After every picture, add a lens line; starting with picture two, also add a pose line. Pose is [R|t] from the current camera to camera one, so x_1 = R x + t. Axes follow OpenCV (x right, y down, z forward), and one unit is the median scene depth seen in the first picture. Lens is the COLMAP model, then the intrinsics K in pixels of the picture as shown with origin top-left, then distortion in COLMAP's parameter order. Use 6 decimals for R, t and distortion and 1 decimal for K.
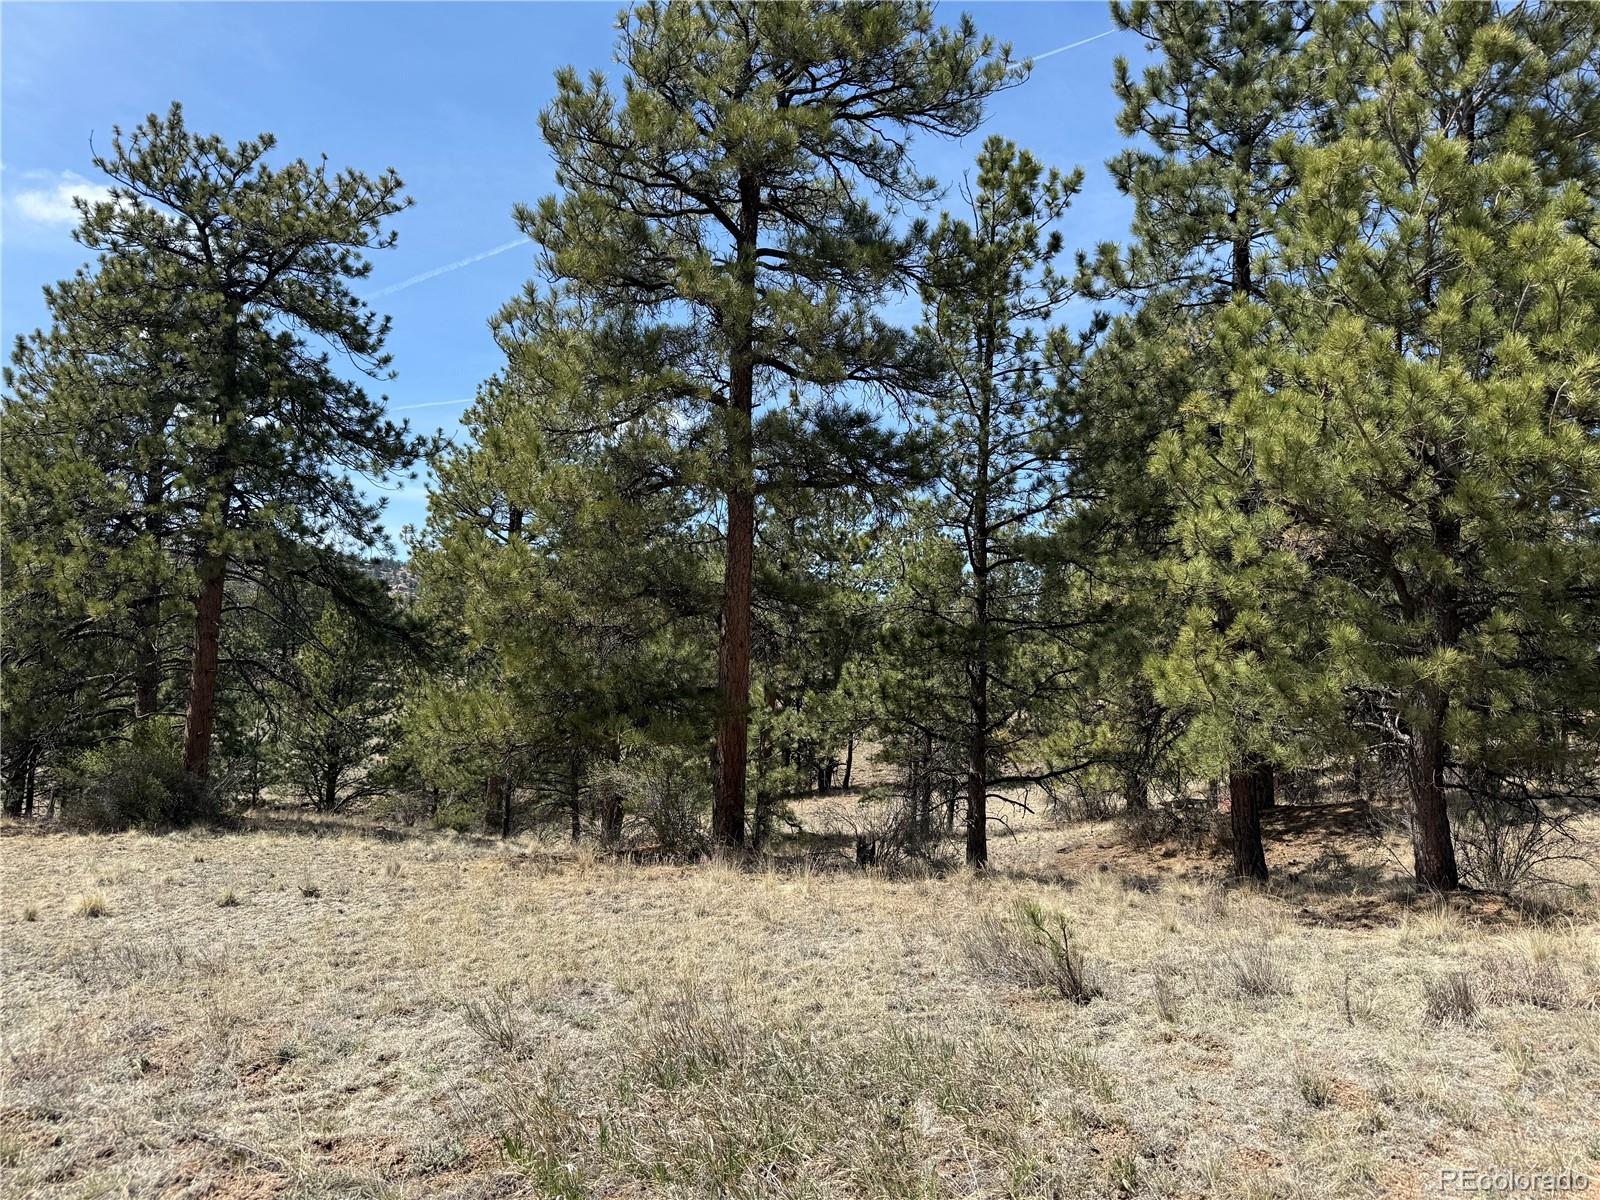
lens RADIAL K [[1121.8, 0, 803.3], [0, 1121.8, 596.9], [0, 0, 1]] dist [0.046816, -0.065366]
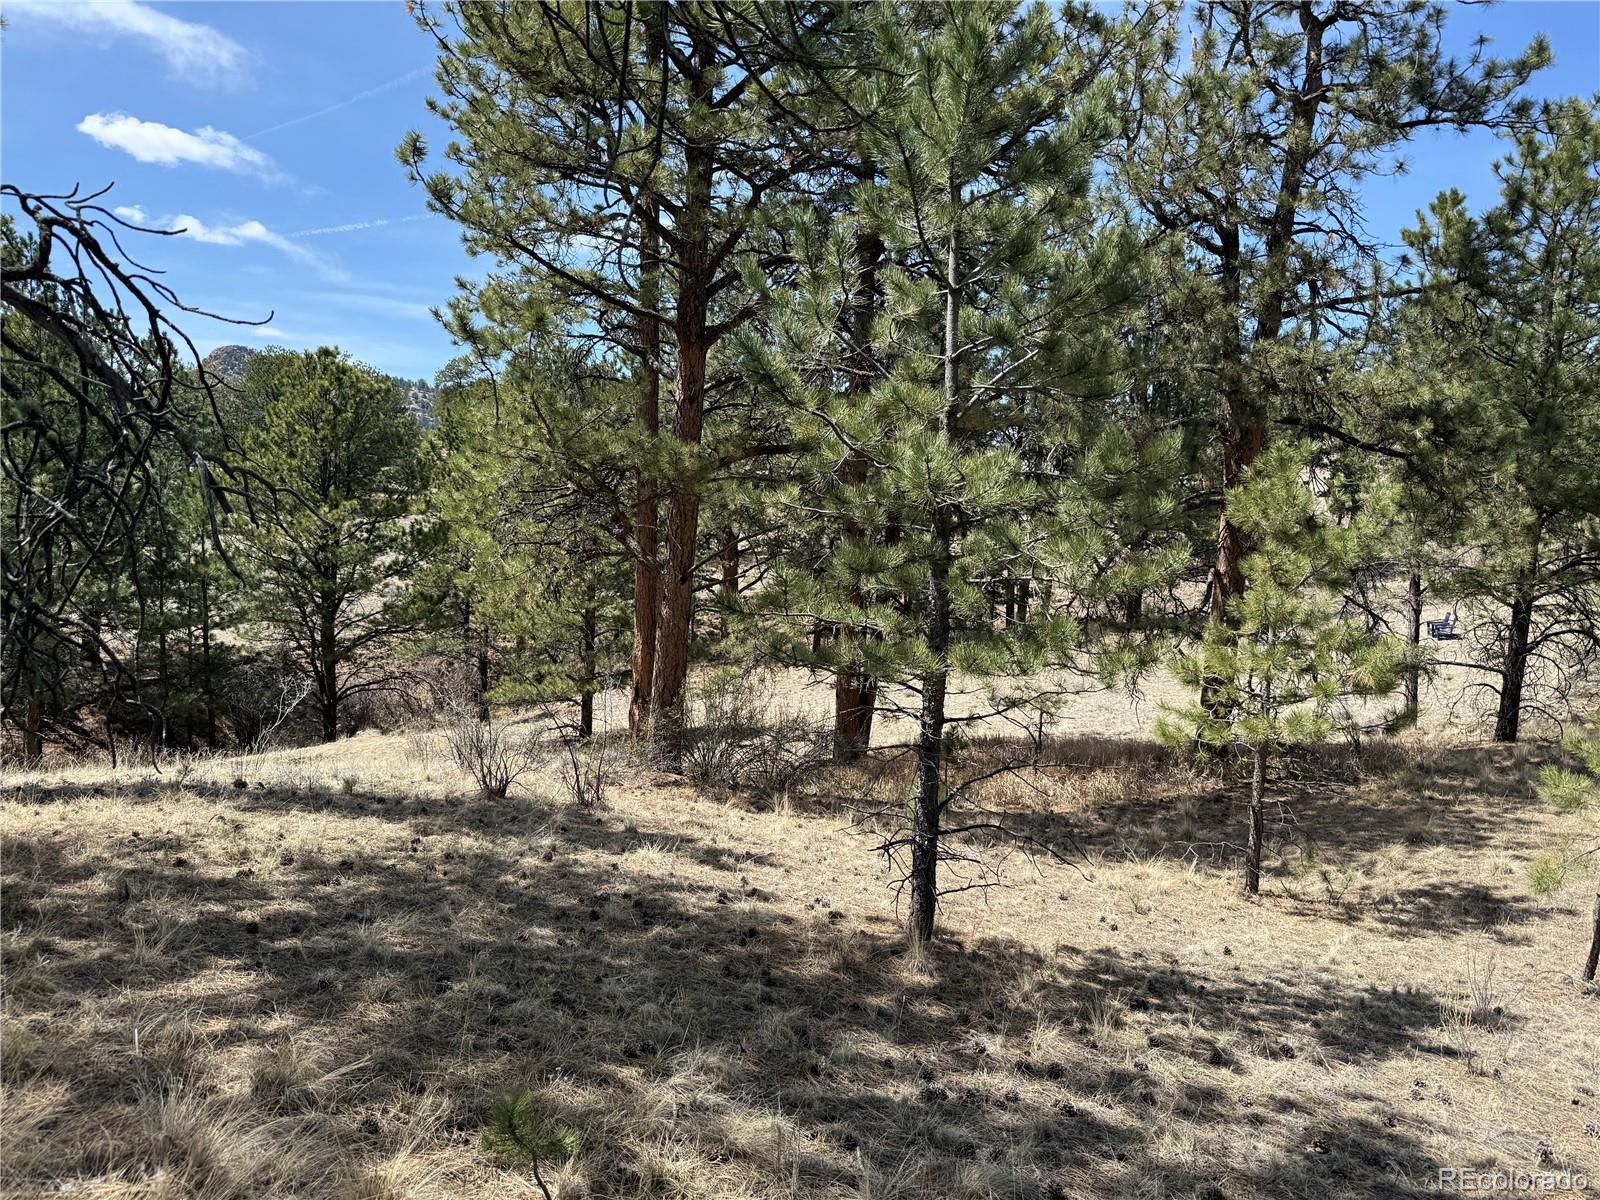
lens RADIAL K [[1121.8, 0, 816.1], [0, 1121.8, 590.5], [0, 0, 1]] dist [0.046816, -0.065366]
pose [[0.999949, 0.003709, -0.009348, -0.129754], [-0.002174, 0.987253, 0.159141, 0.043157], [0.009819, -0.159113, 0.987212, 0.361352]]
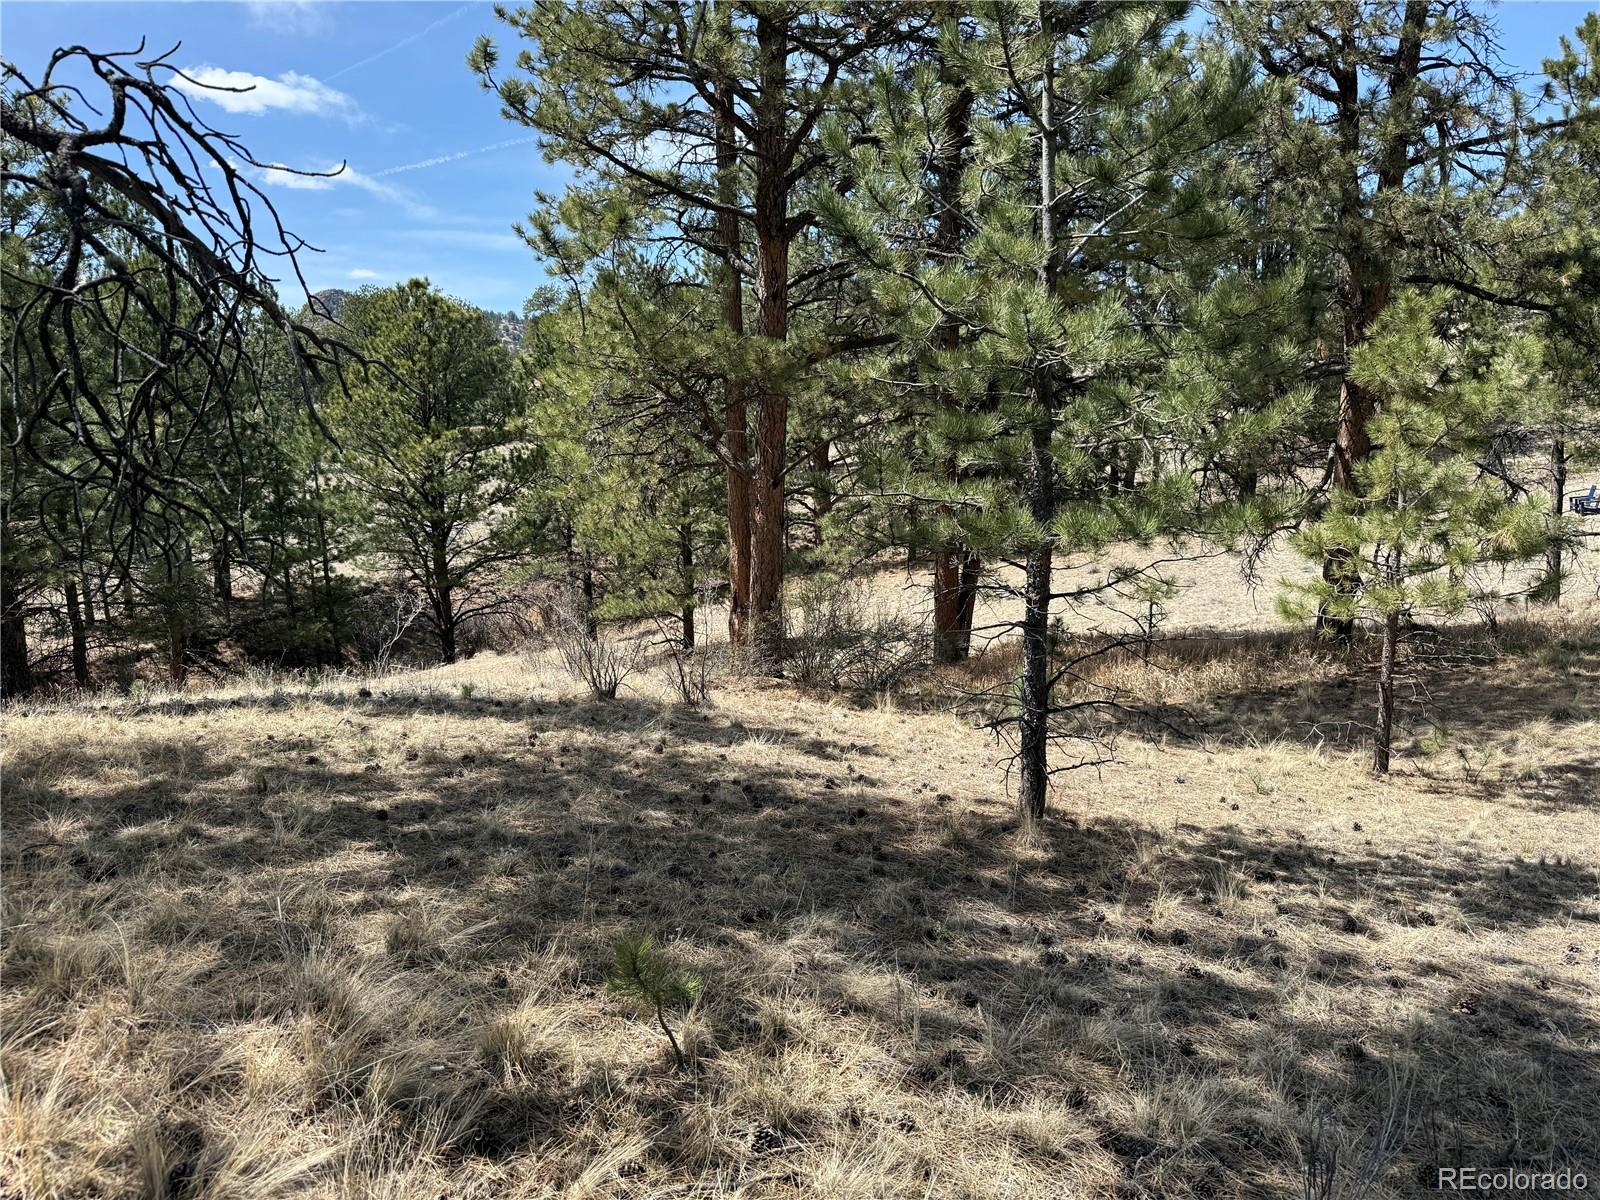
lens RADIAL K [[1121.8, 0, 799.2], [0, 1121.8, 594.9], [0, 0, 1]] dist [0.046816, -0.065366]
pose [[0.993310, -0.034661, -0.110157, -0.130162], [0.059620, 0.970857, 0.232126, 0.047710], [0.098901, -0.237141, 0.966428, 0.363065]]
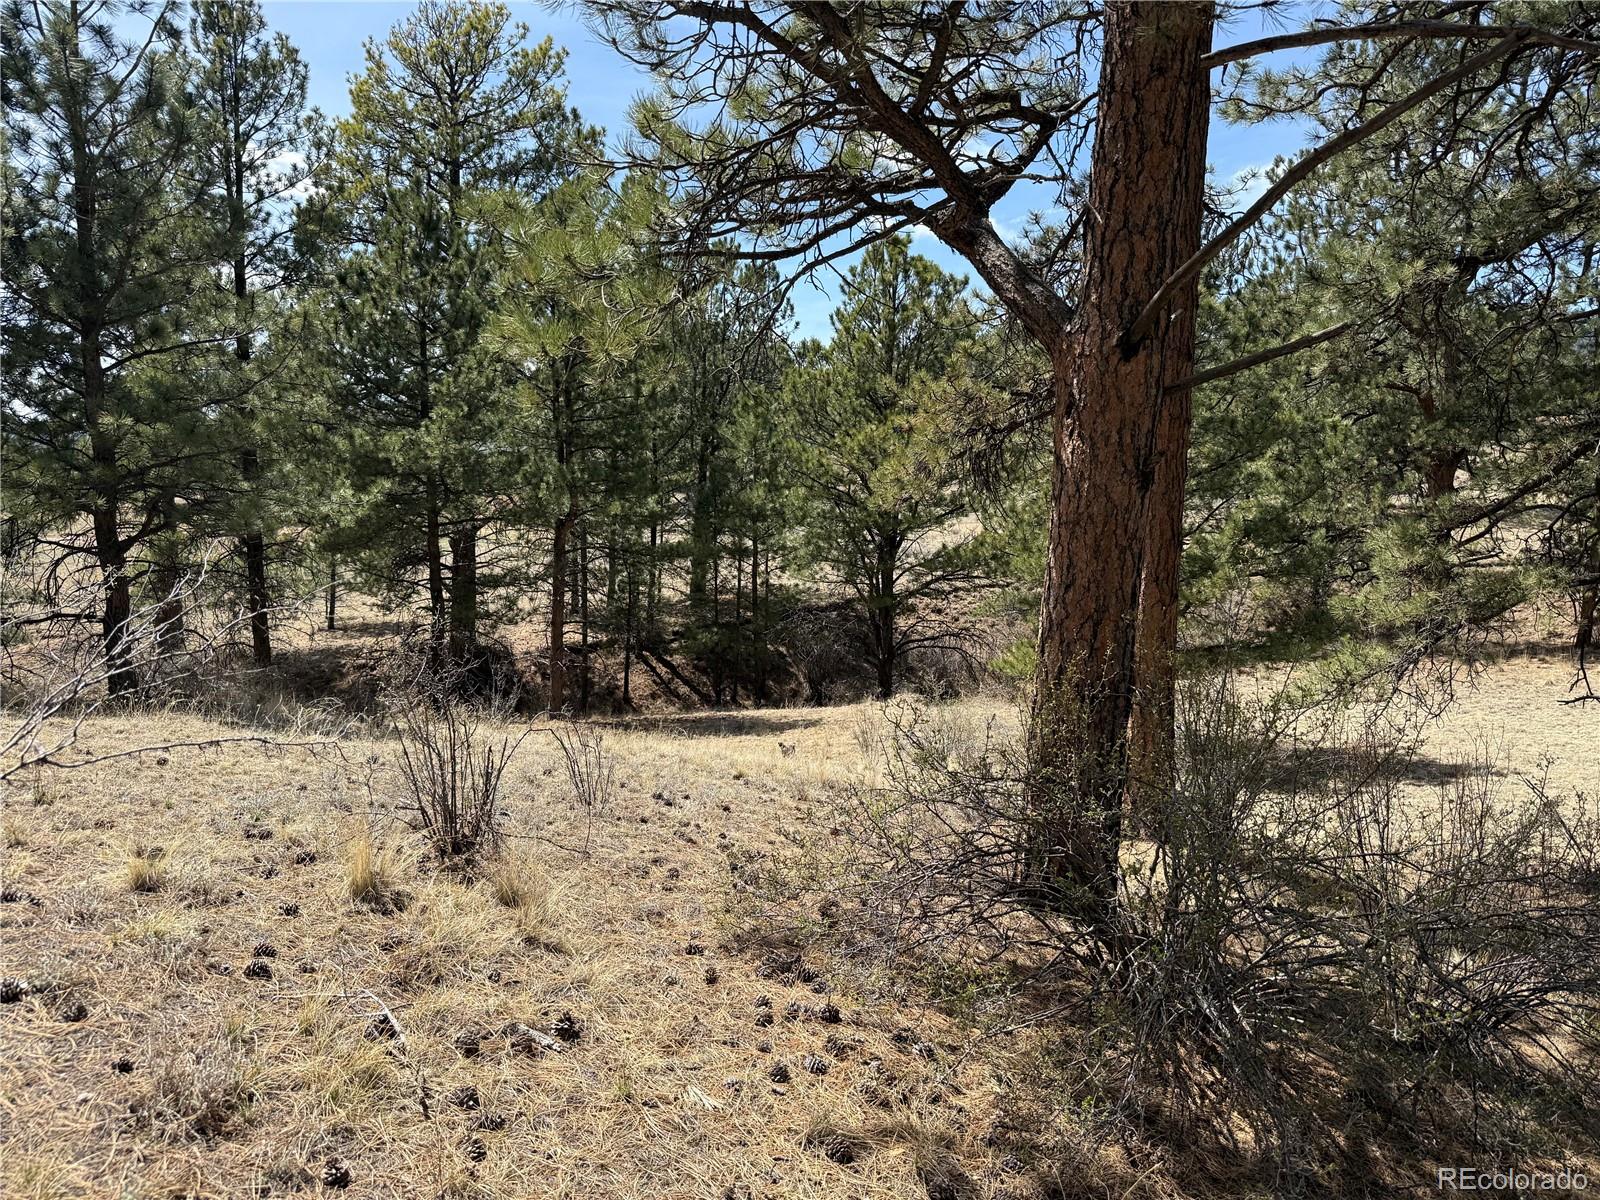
lens RADIAL K [[1121.8, 0, 801.9], [0, 1121.8, 607.7], [0, 0, 1]] dist [0.046816, -0.065366]
pose [[0.816830, 0.060927, -0.573653, -0.134043], [0.052762, 0.982349, 0.179463, 0.085097], [0.574461, -0.176857, 0.799197, 0.533423]]
